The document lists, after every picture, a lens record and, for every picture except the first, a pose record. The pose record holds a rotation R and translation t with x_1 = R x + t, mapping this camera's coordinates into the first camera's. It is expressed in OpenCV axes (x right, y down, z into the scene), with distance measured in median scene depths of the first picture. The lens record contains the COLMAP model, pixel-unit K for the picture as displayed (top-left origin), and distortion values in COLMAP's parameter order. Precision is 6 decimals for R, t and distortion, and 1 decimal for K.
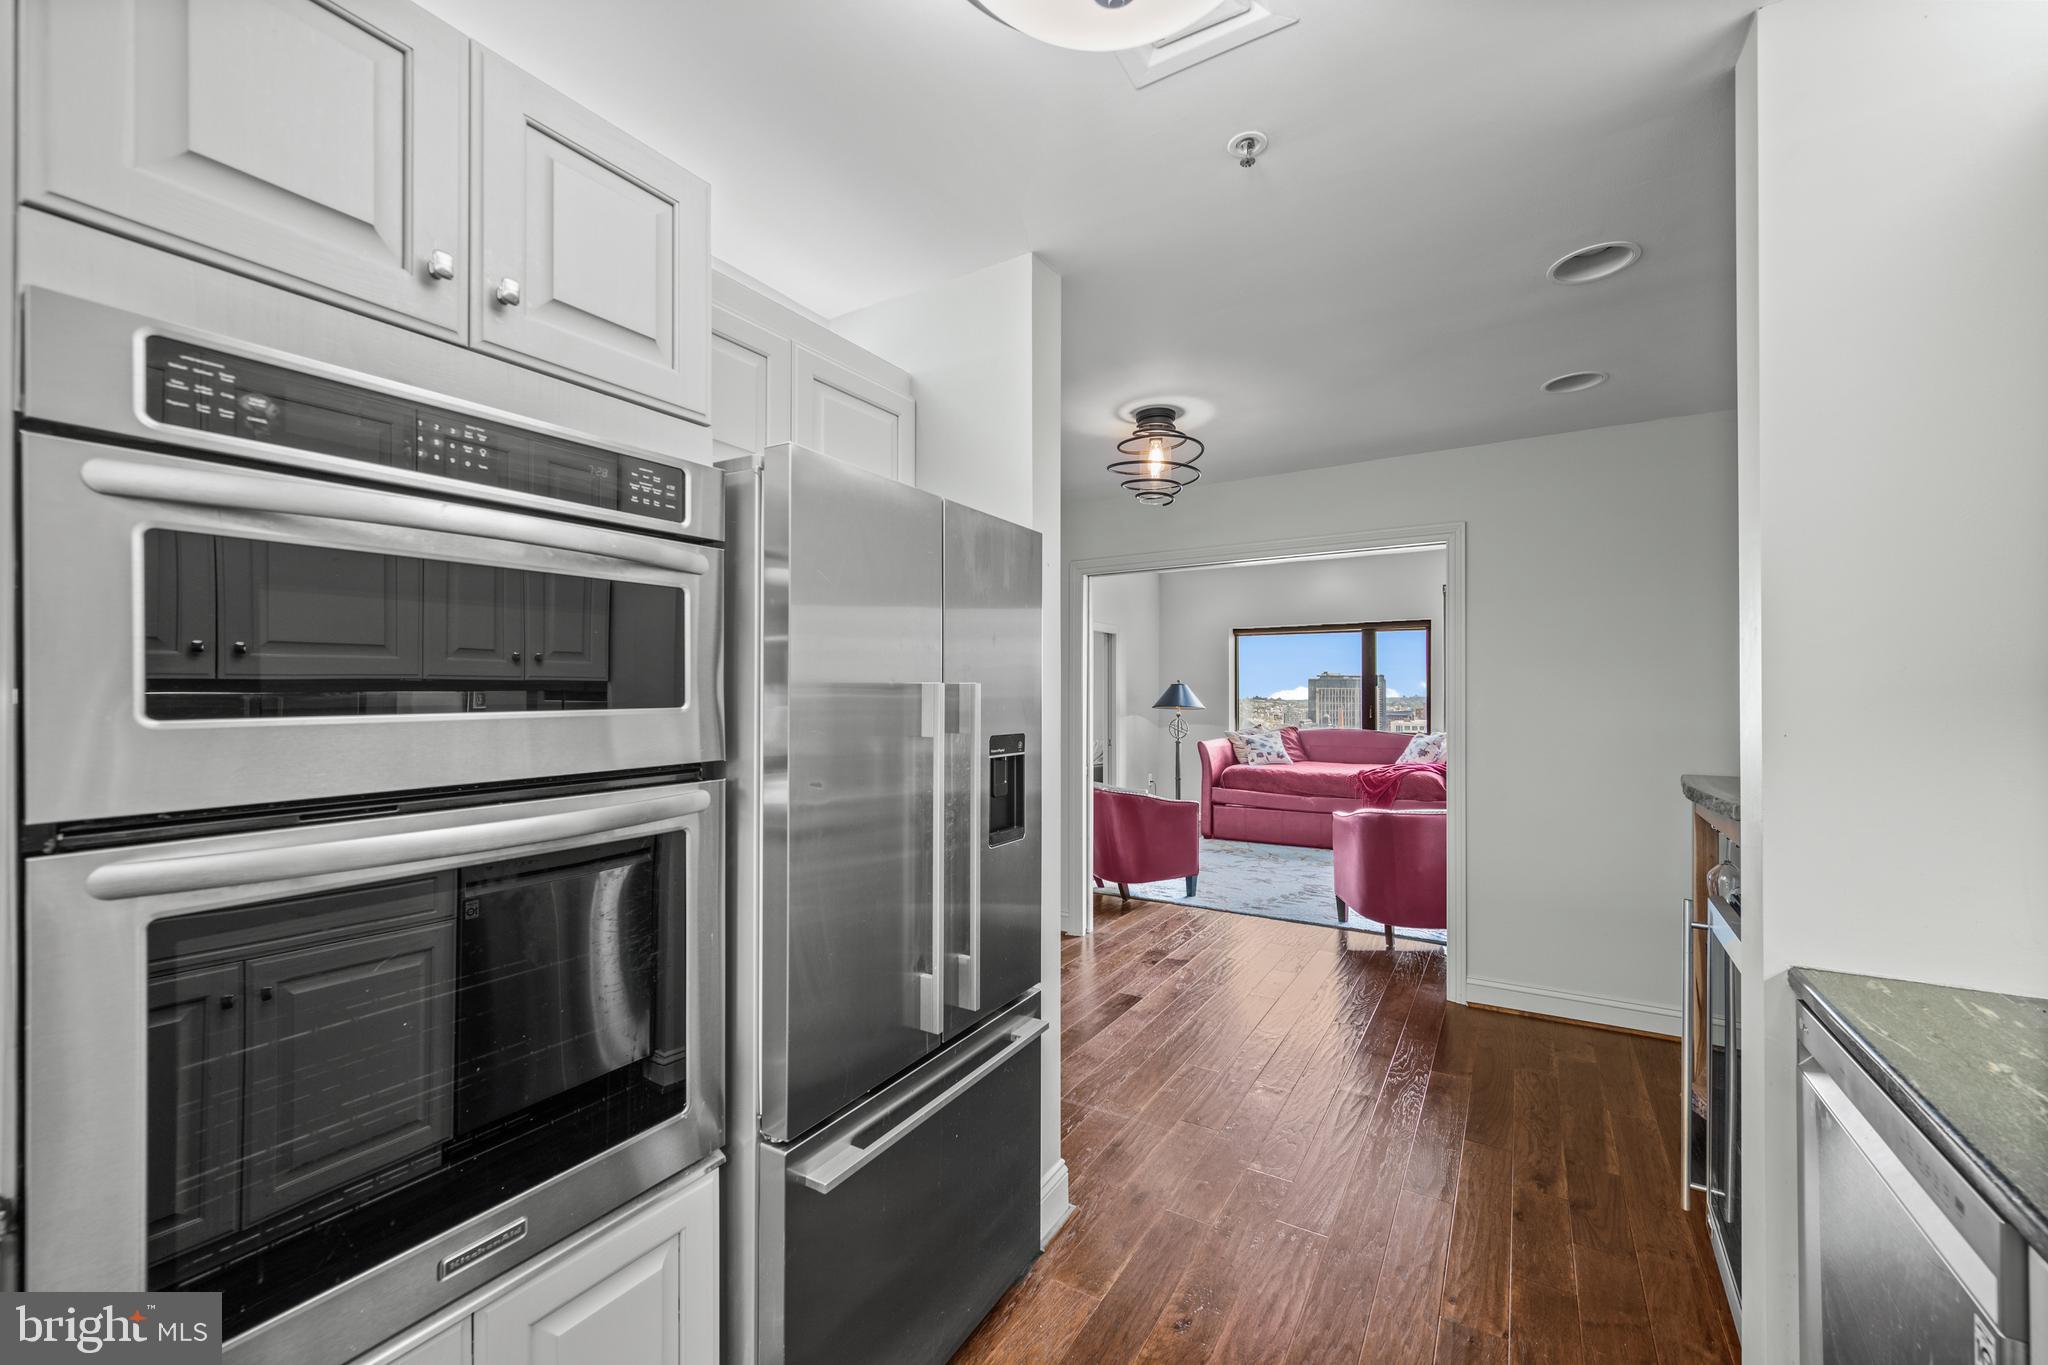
lens RADIAL K [[822.9, 0, 1021.4], [0, 822.9, 686.7], [0, 0, 1]] dist [0.002791, -0.001832]
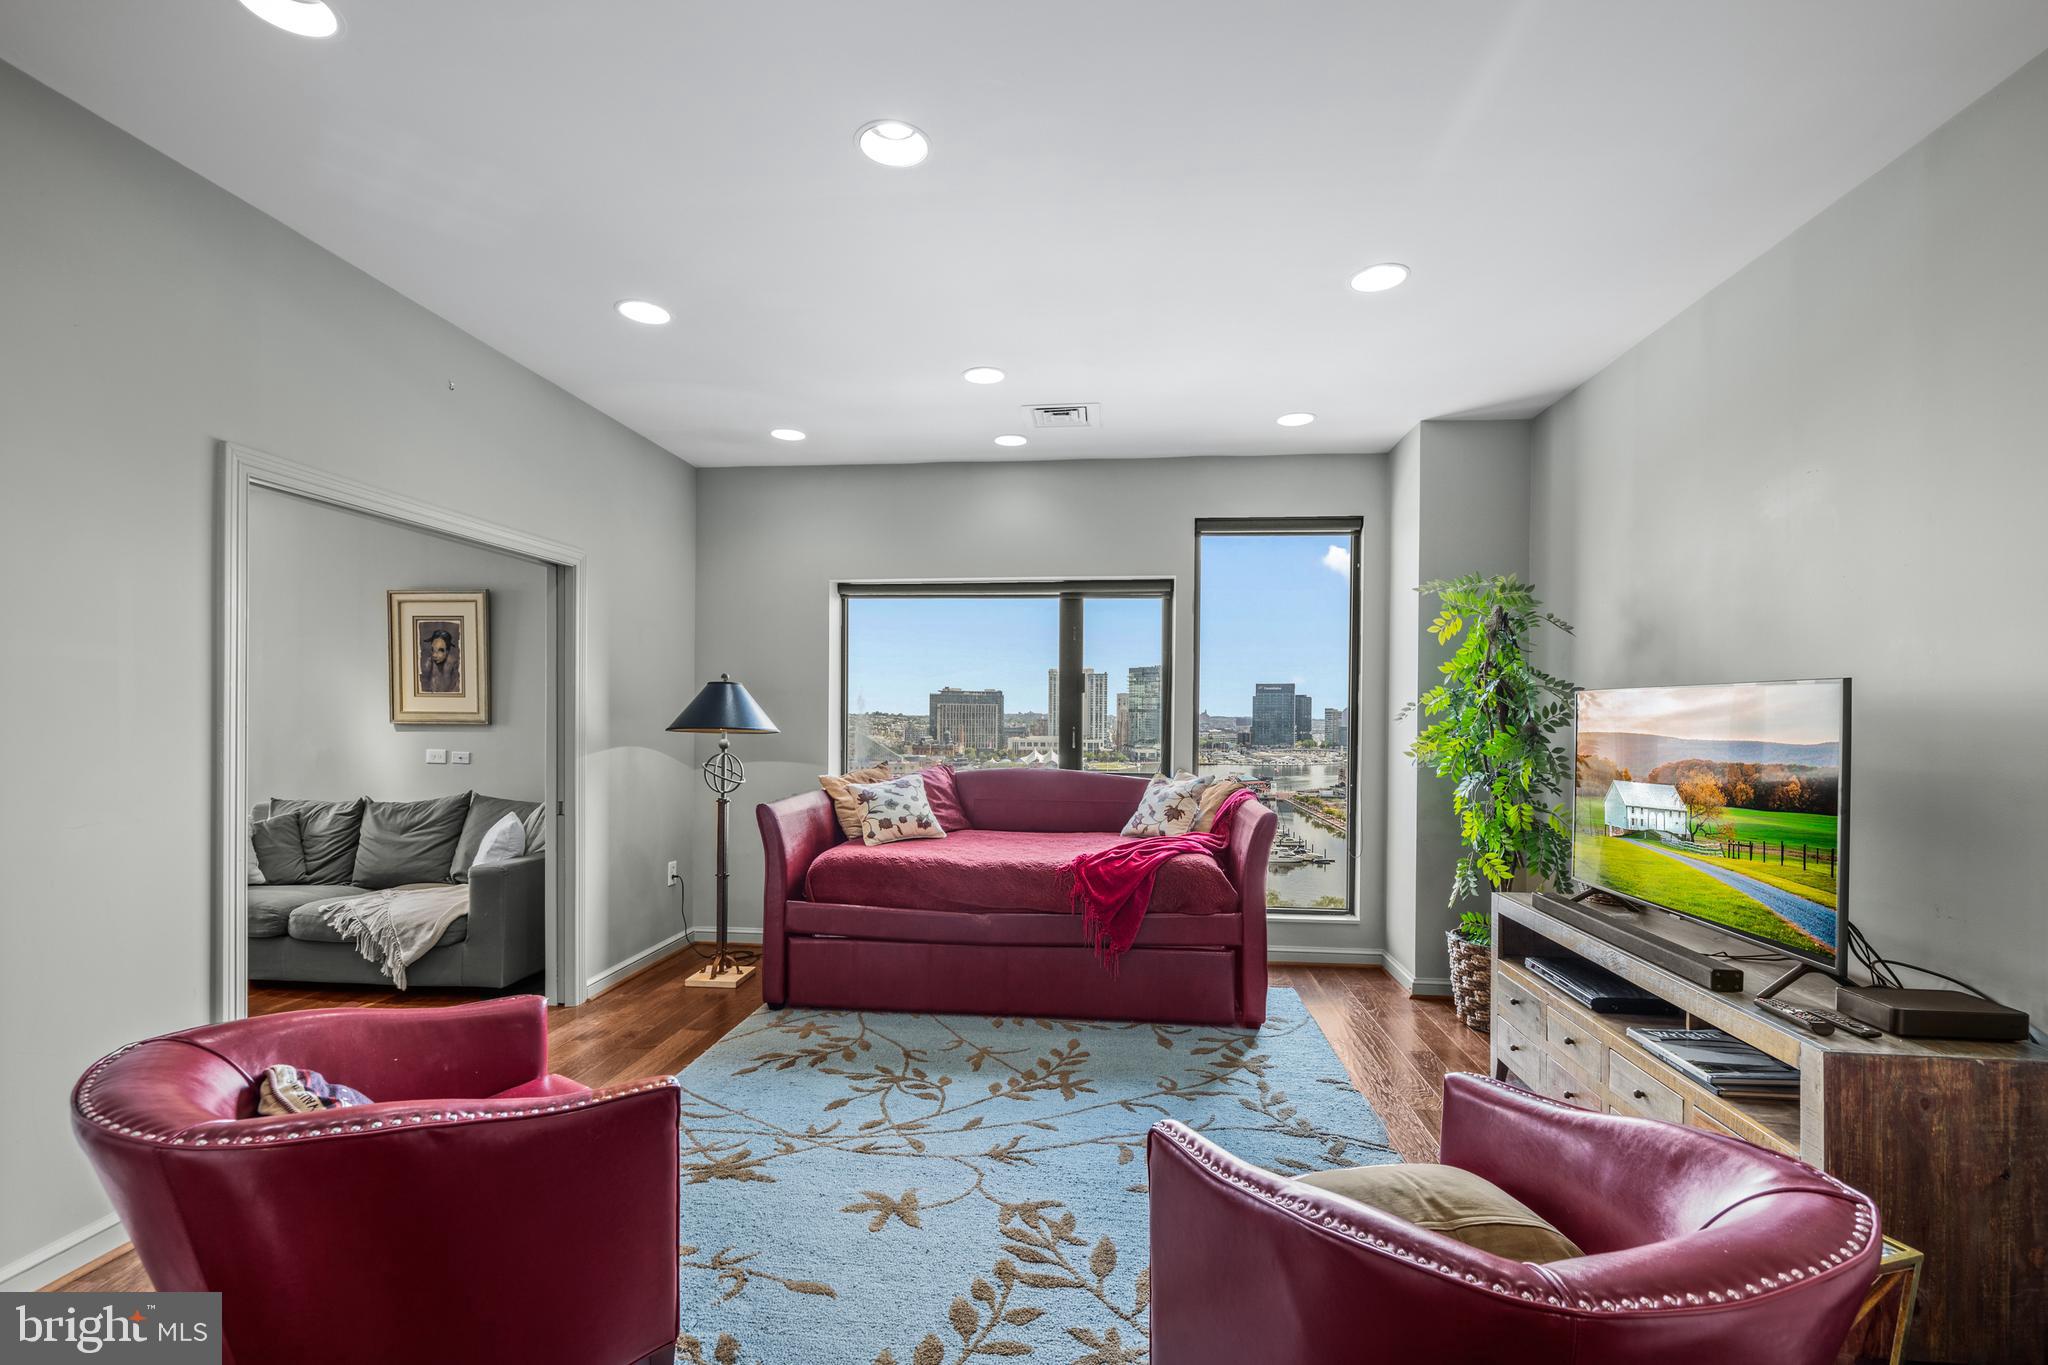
lens RADIAL K [[895.9, 0, 1043.1], [0, 895.9, 729.4], [0, 0, 1]] dist [0.000593, -0.000066]
pose [[0.894837, -0.000085, 0.446394, 0.126745], [-0.014178, 0.999490, 0.028610, 0.007180], [-0.446168, -0.031930, 0.894379, 0.452684]]
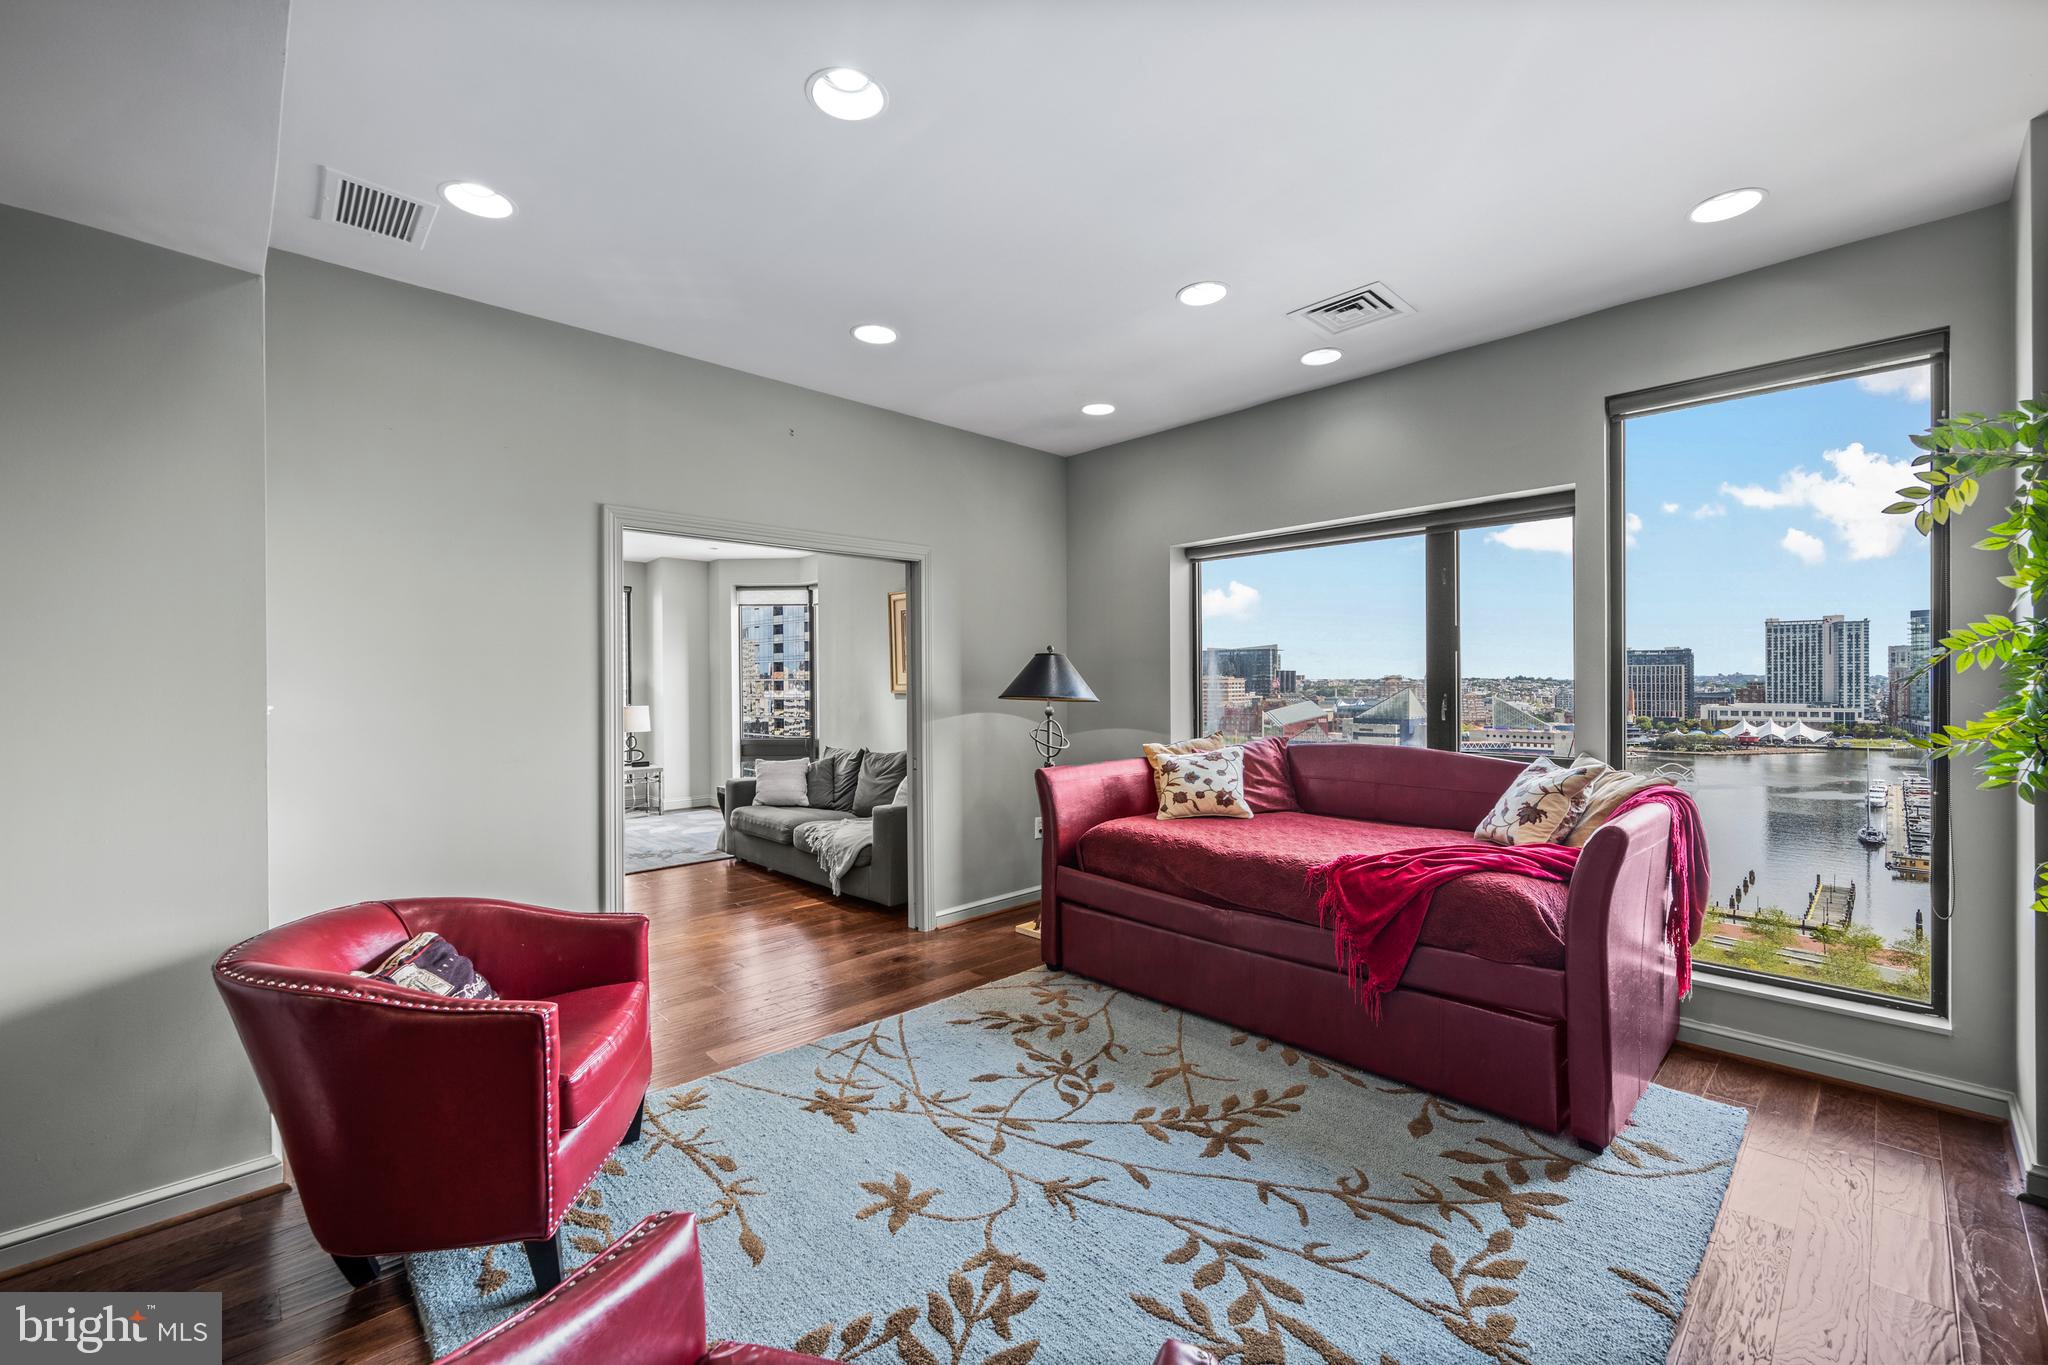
lens RADIAL K [[850.7, 0, 1025.8], [0, 850.7, 686.4], [0, 0, 1]] dist [0.000360, -0.000256]
pose [[0.968377, -0.005352, -0.249434, 0.319204], [0.010439, 0.999764, 0.019075, 0.007632], [0.249272, -0.021076, 0.968204, 0.488515]]
